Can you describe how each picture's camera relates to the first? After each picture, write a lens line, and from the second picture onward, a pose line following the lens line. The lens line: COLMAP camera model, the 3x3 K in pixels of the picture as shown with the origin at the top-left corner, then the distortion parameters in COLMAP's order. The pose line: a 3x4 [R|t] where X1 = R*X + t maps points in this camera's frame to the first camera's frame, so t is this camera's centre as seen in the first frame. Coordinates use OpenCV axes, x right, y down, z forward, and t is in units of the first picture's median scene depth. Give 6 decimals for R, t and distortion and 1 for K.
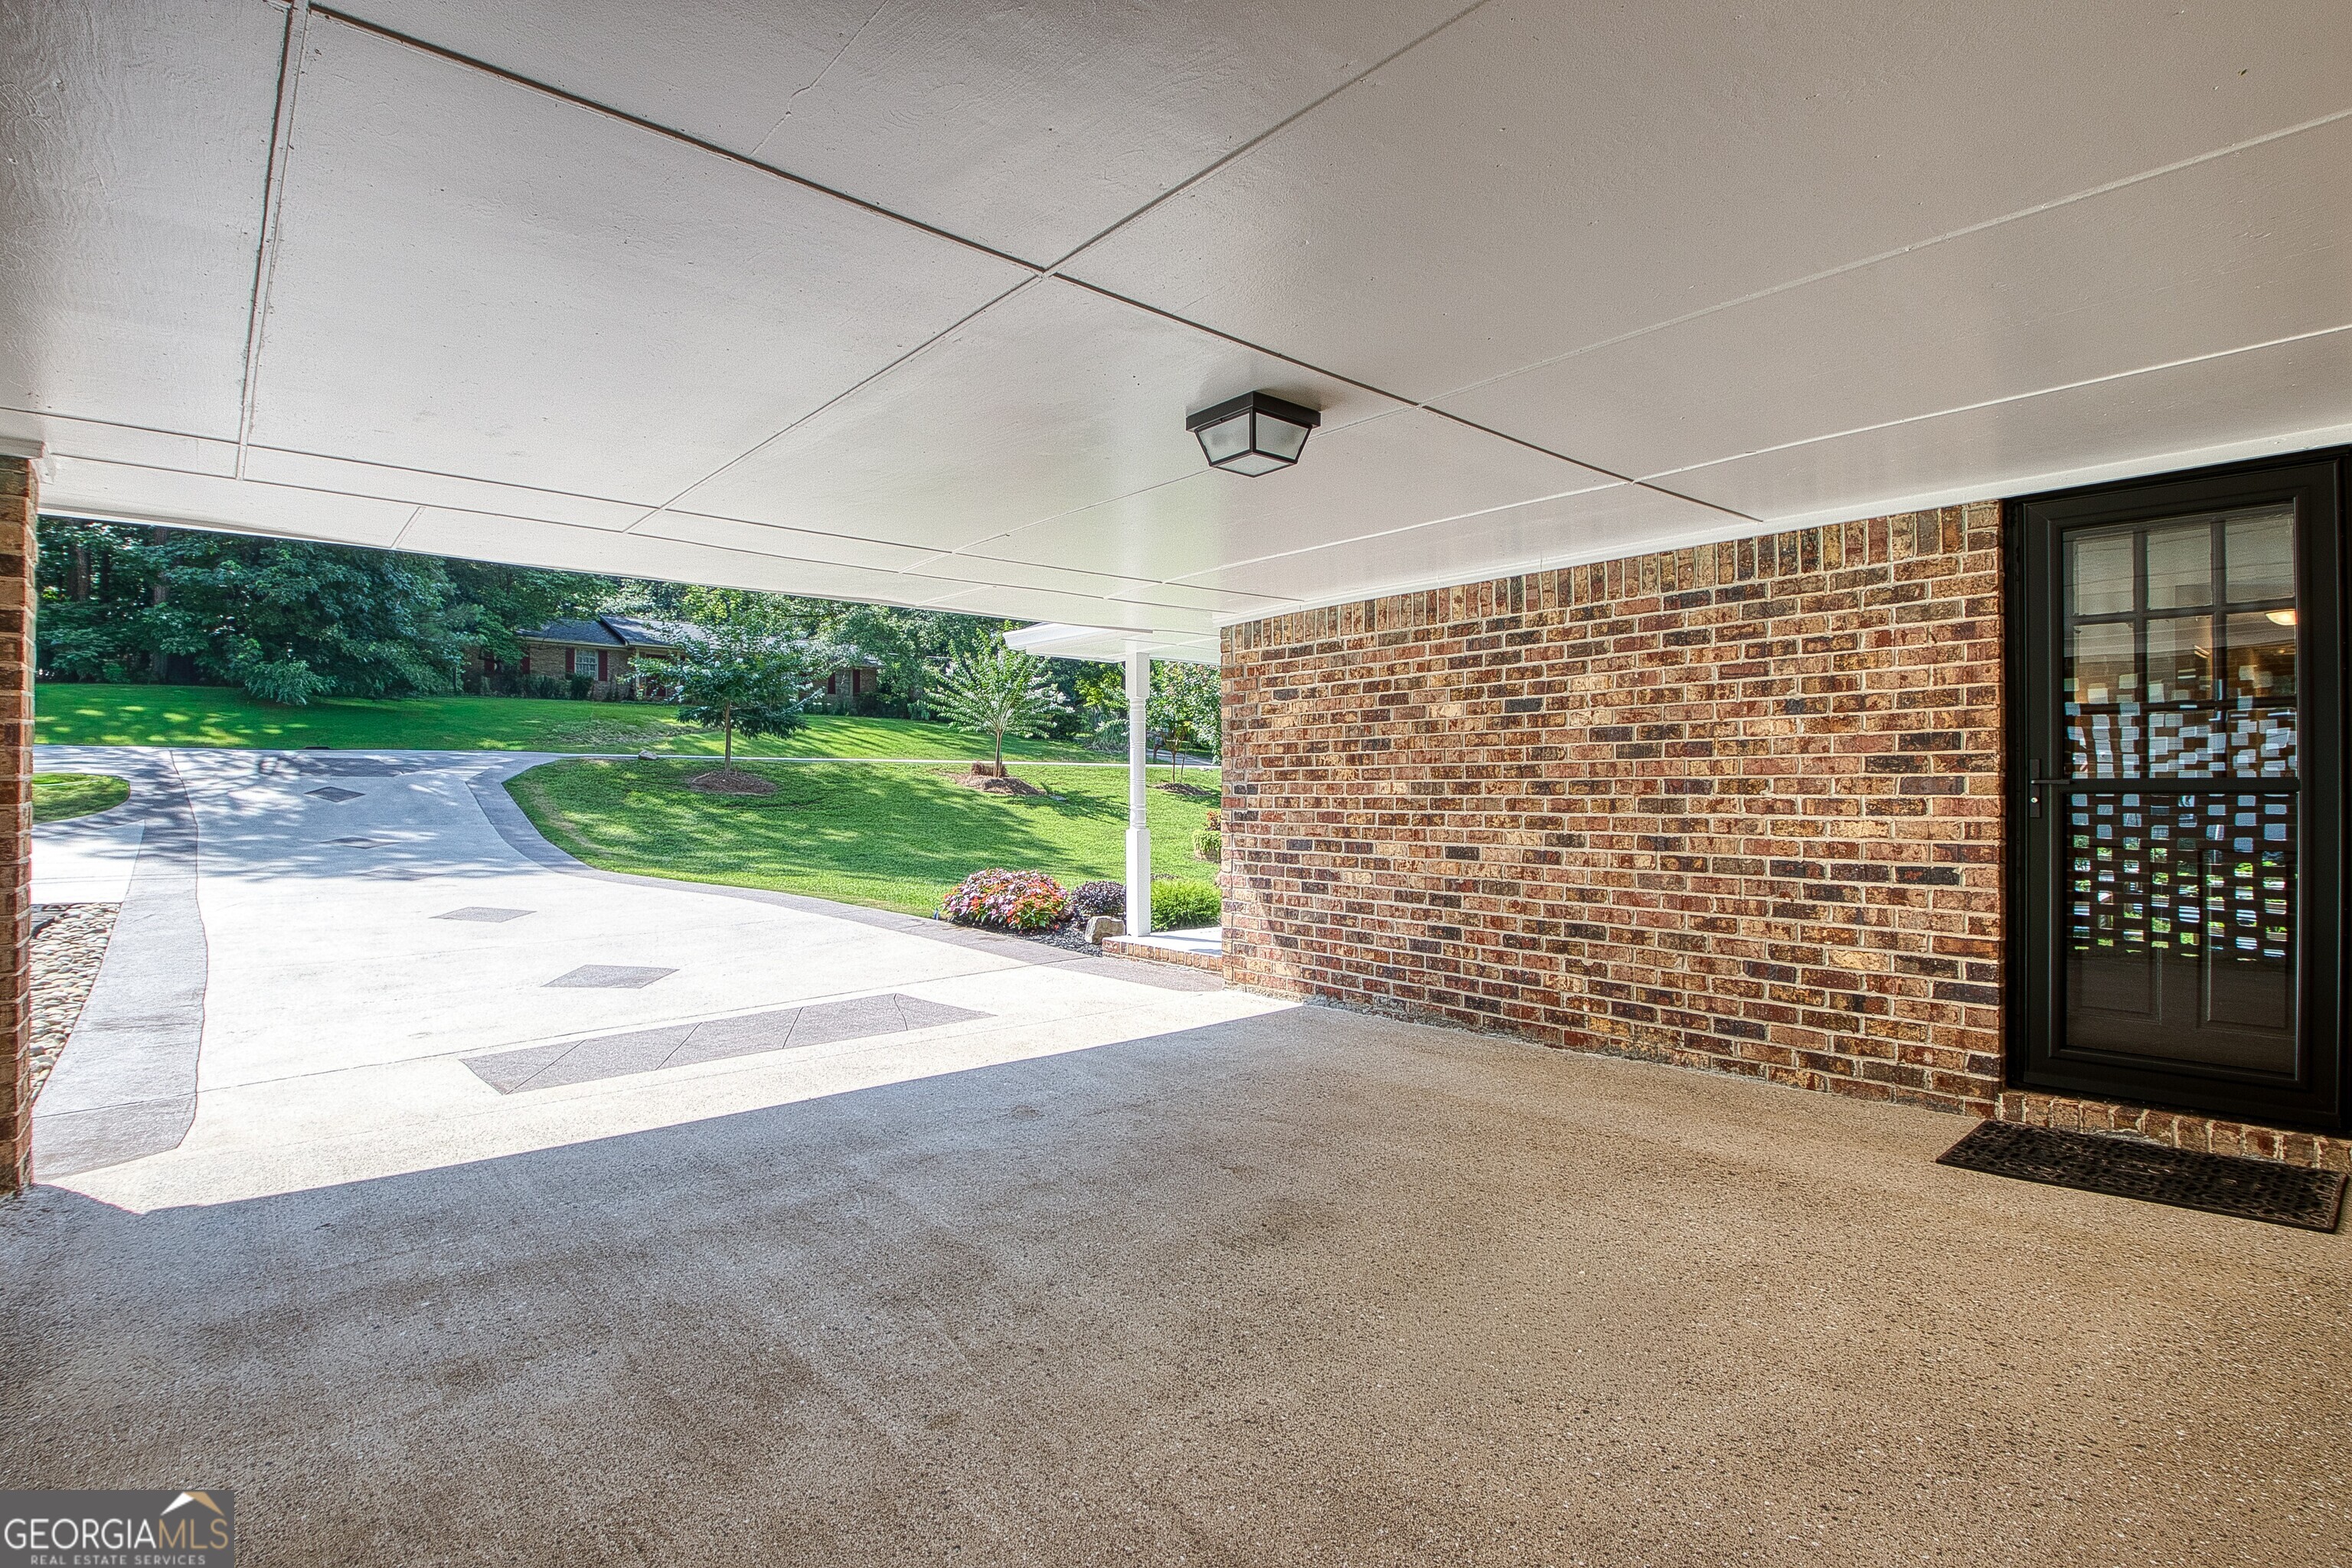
lens RADIAL K [[1093.1, 0, 1140.8], [0, 1093.1, 768.9], [0, 0, 1]] dist [0.030593, -0.035046]
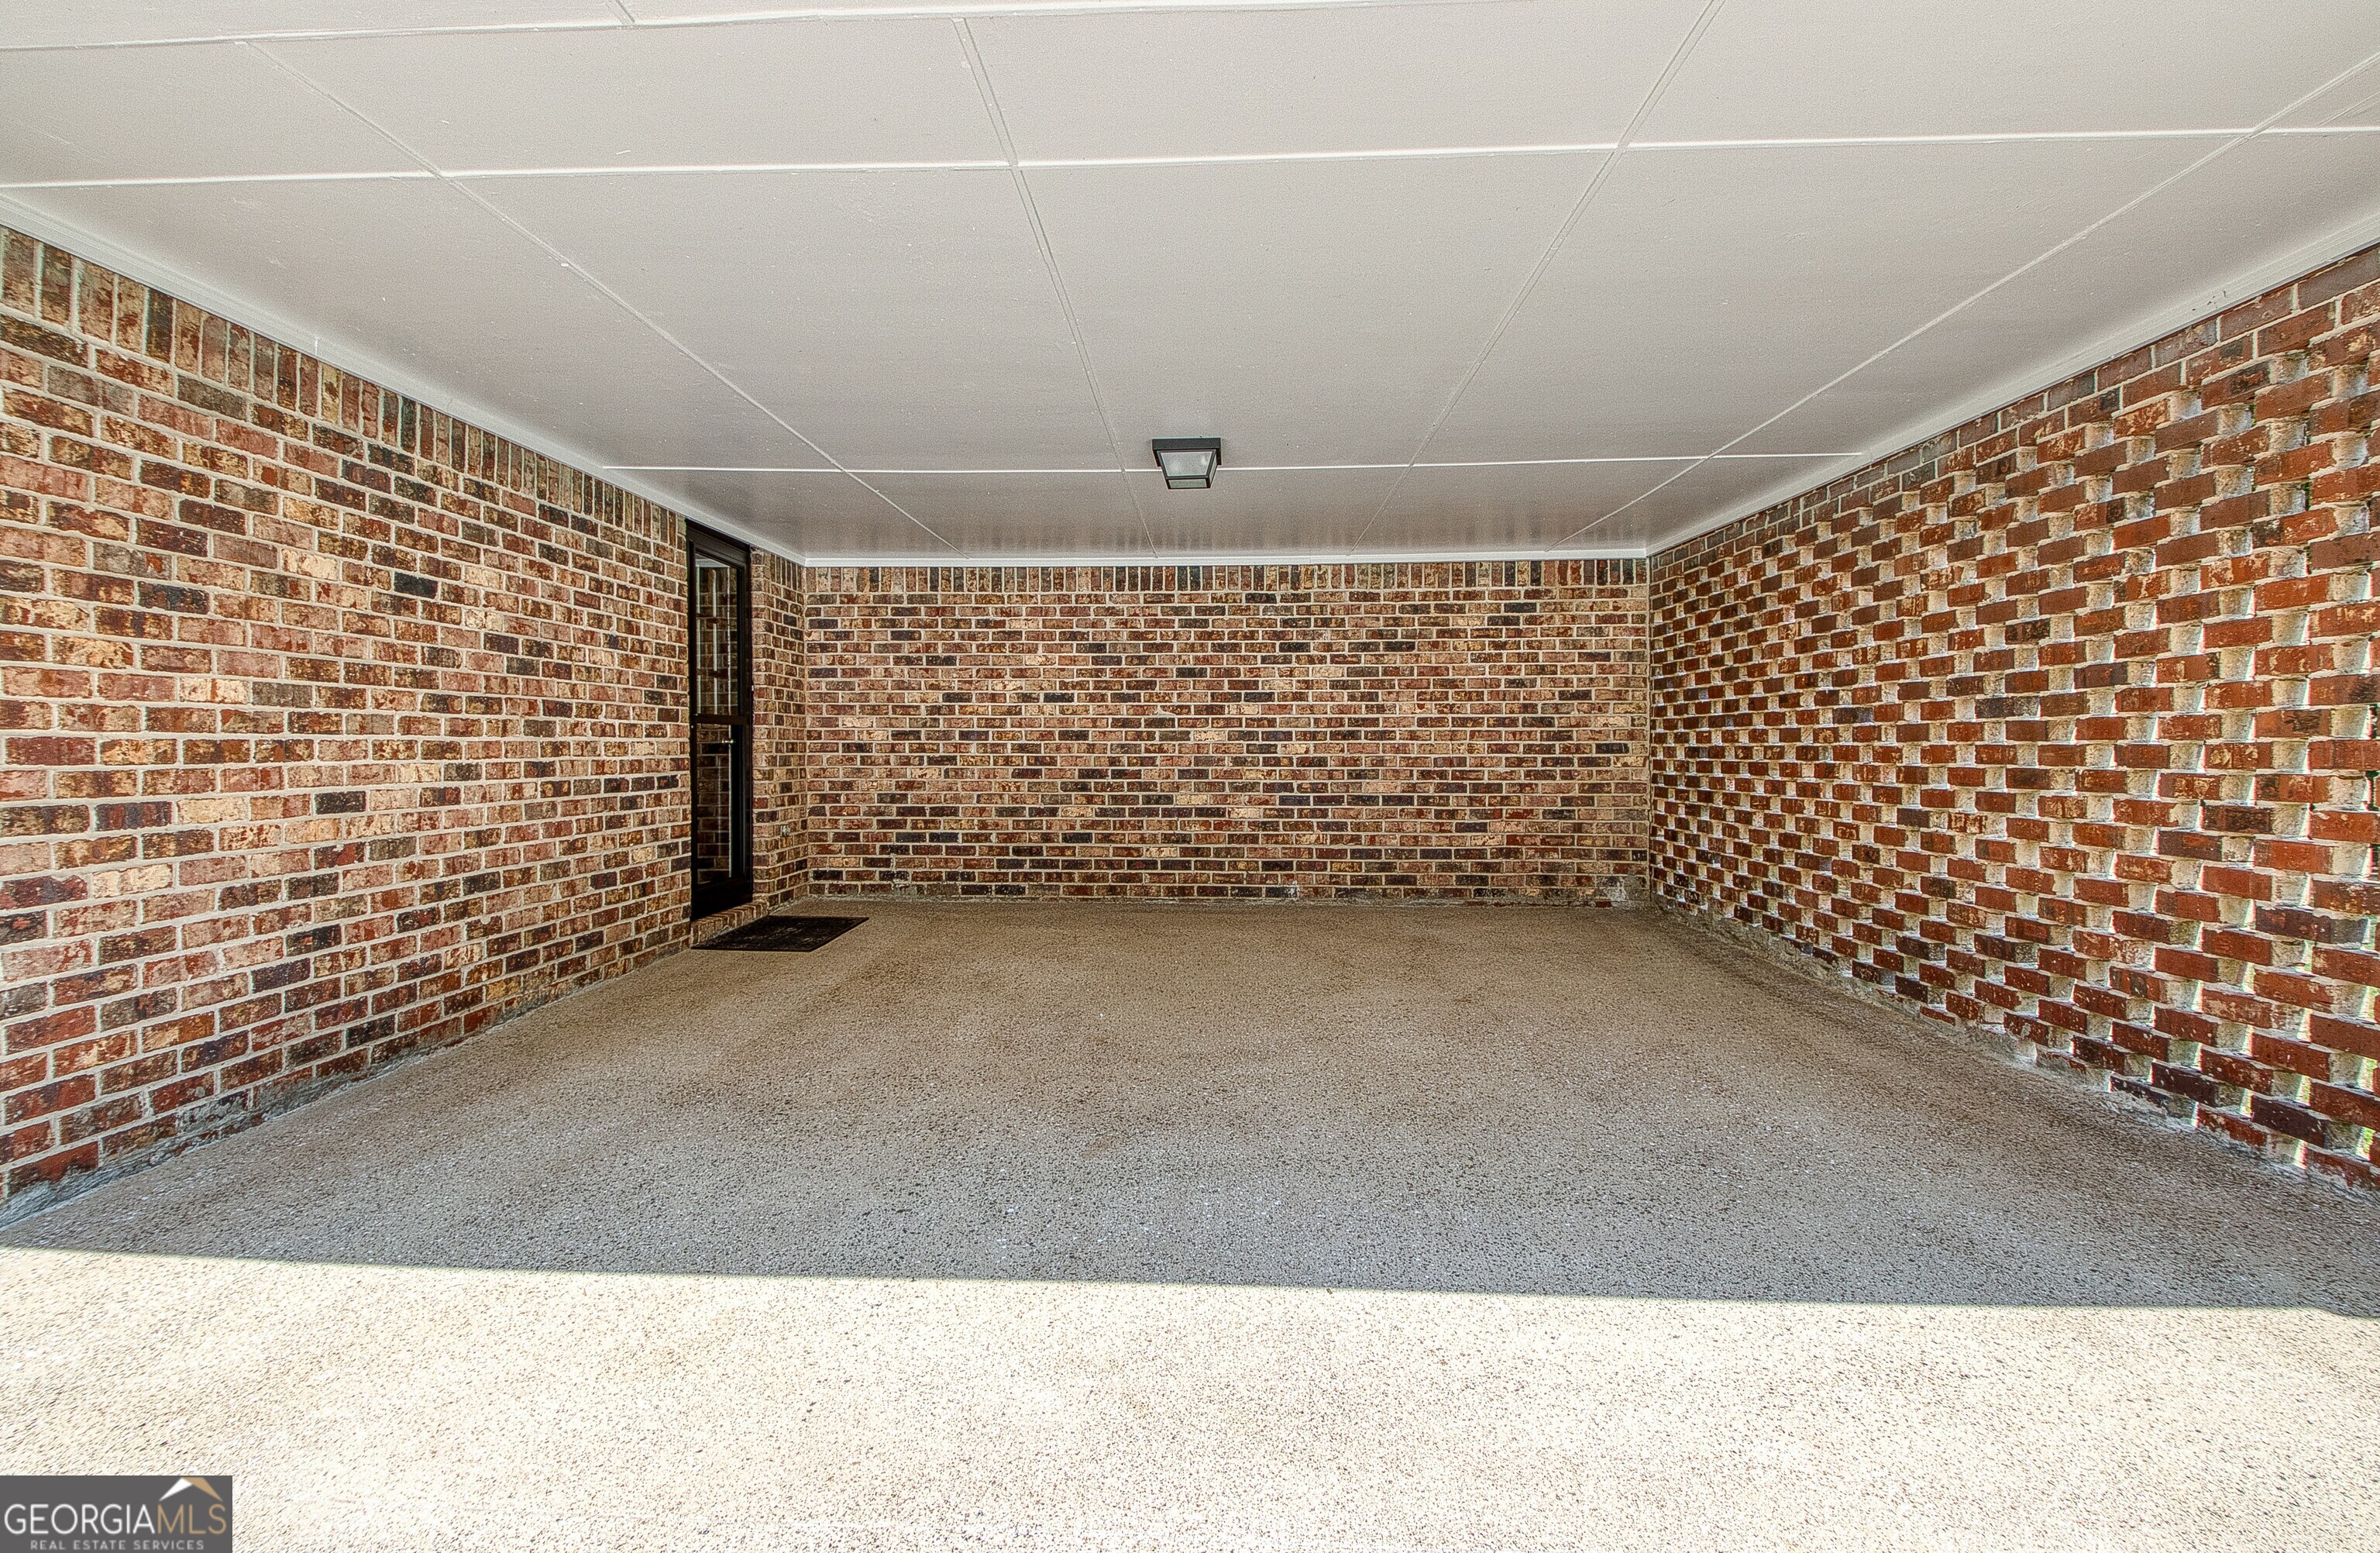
lens RADIAL K [[1136.6, 0, 1190.0], [0, 1136.6, 776.5], [0, 0, 1]] dist [-0.001687, -0.000902]
pose [[-0.745817, -0.005496, 0.666128, -0.520792], [-0.000072, 0.999967, 0.008169, 0.060107], [-0.666151, 0.006045, -0.745793, 1.225604]]
